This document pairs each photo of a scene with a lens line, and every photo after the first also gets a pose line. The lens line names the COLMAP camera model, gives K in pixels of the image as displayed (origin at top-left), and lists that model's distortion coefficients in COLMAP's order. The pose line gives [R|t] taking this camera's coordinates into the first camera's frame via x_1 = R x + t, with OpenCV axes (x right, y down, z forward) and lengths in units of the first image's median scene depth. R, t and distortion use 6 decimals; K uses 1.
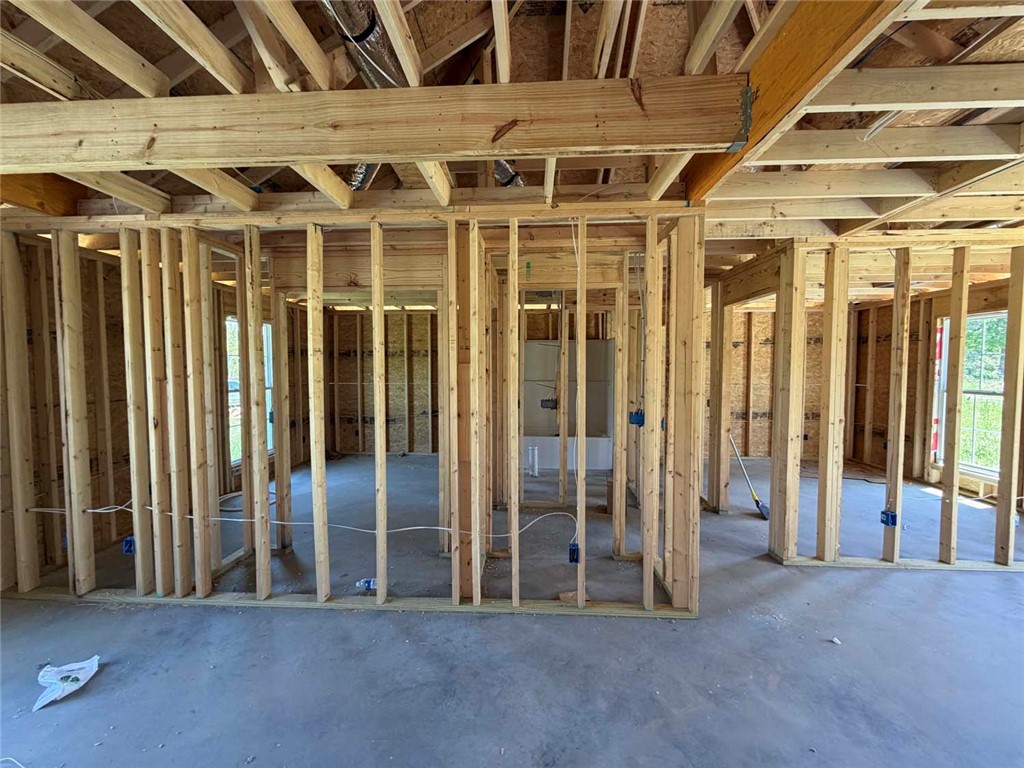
lens RADIAL K [[407.1, 0, 511.2], [0, 407.1, 383.6], [0, 0, 1]] dist [0.000042, 0.000056]
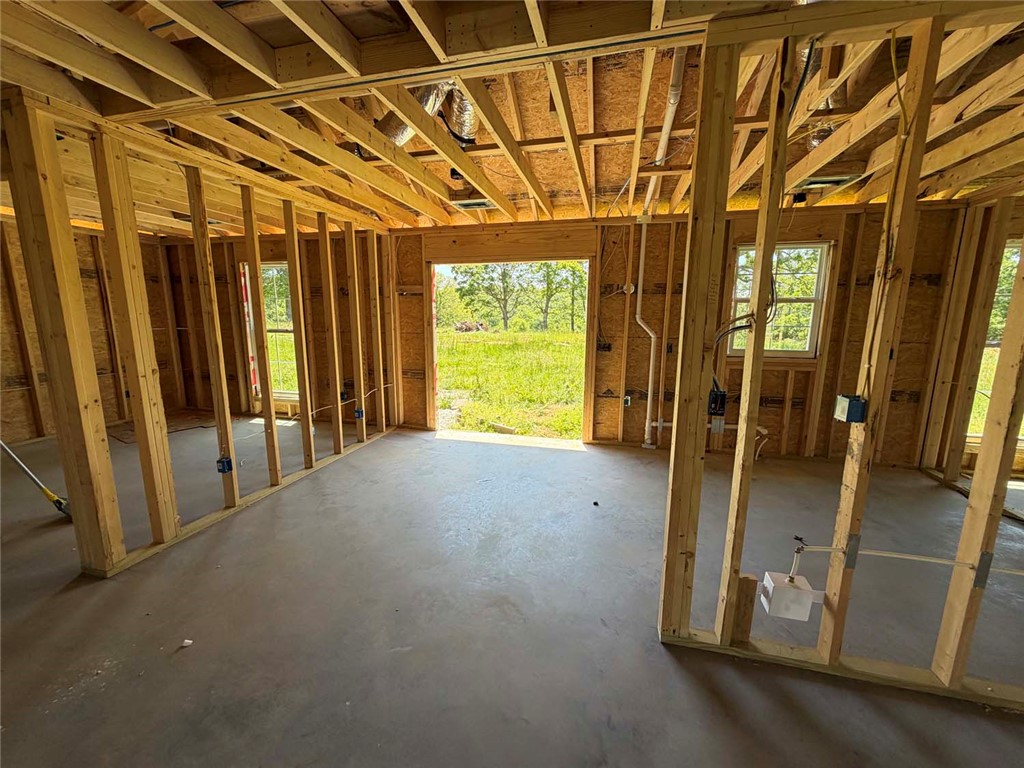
lens RADIAL K [[407.1, 0, 510.4], [0, 407.1, 386.2], [0, 0, 1]] dist [0.000042, 0.000056]
pose [[0.196688, -0.169630, 0.965681, 0.163605], [0.035047, 0.985507, 0.165975, 0.011684], [-0.979840, 0.001199, 0.199782, 0.147141]]
